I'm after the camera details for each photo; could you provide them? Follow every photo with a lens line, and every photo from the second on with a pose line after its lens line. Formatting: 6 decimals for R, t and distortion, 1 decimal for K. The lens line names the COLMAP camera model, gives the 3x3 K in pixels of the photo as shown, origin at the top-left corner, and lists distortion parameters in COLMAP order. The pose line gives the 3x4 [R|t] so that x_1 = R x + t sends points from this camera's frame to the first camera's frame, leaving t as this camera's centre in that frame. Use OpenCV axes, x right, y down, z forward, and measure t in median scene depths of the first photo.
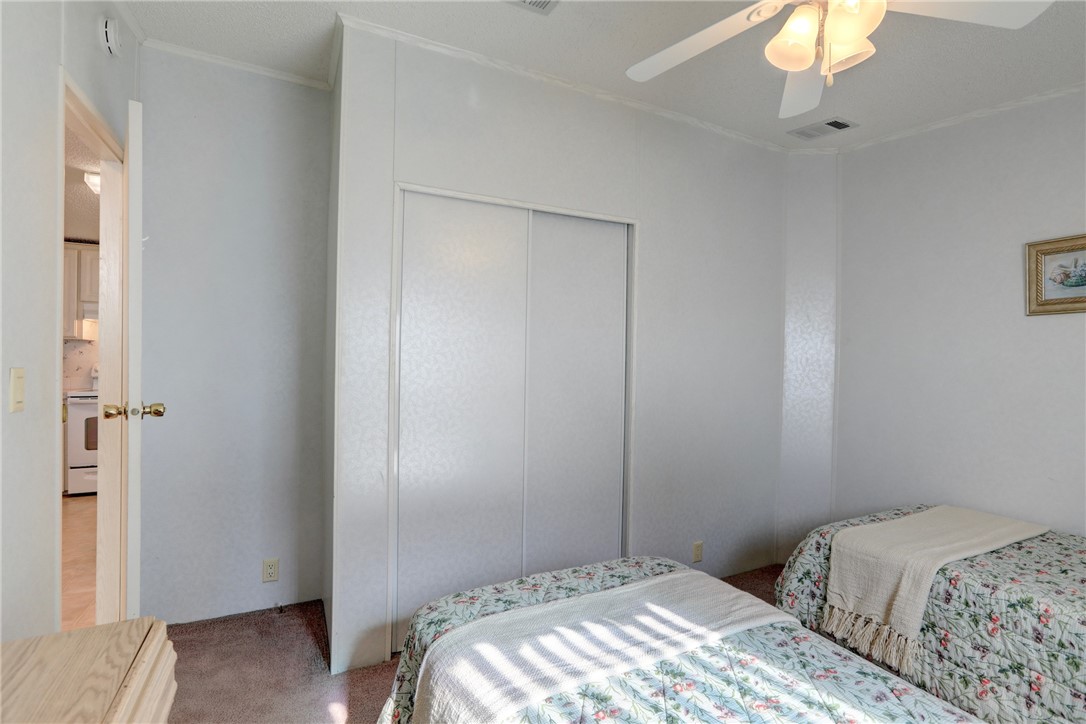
lens RADIAL K [[515.3, 0, 544.9], [0, 515.3, 364.0], [0, 0, 1]] dist [-0.006305, 0.002496]
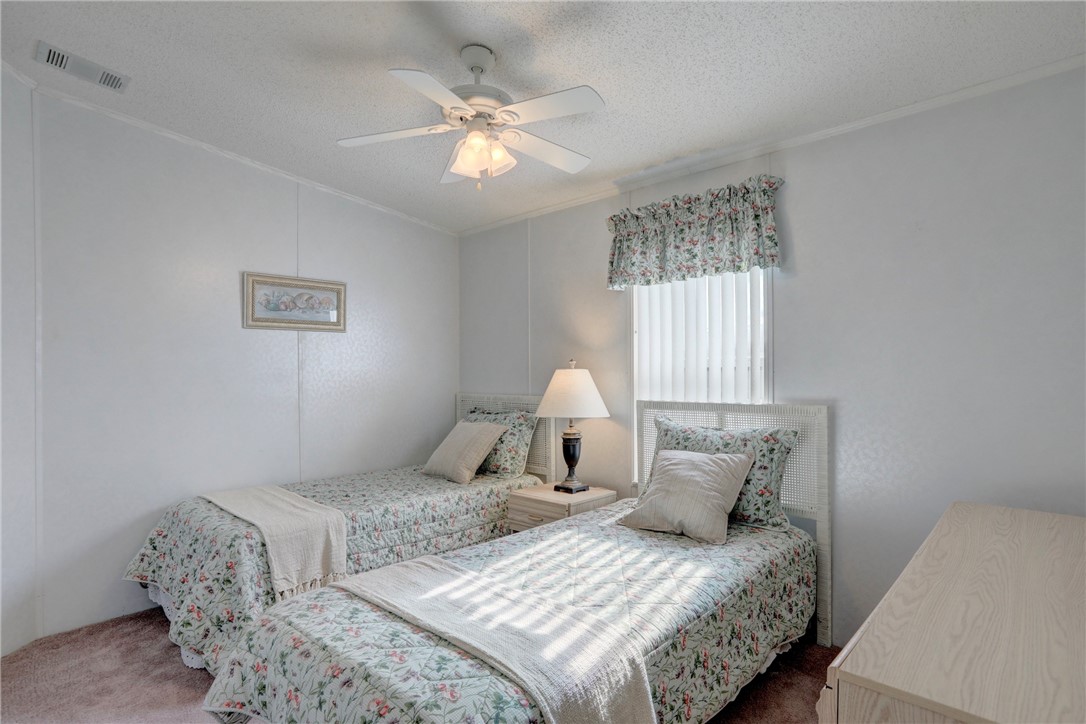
lens RADIAL K [[562.6, 0, 545.5], [0, 562.6, 363.6], [0, 0, 1]] dist [-0.003506, -0.000377]
pose [[-0.346424, 0.000291, 0.938078, -0.938371], [-0.004724, 0.999987, -0.002055, -0.007774], [-0.938066, -0.005143, -0.346418, 1.140172]]
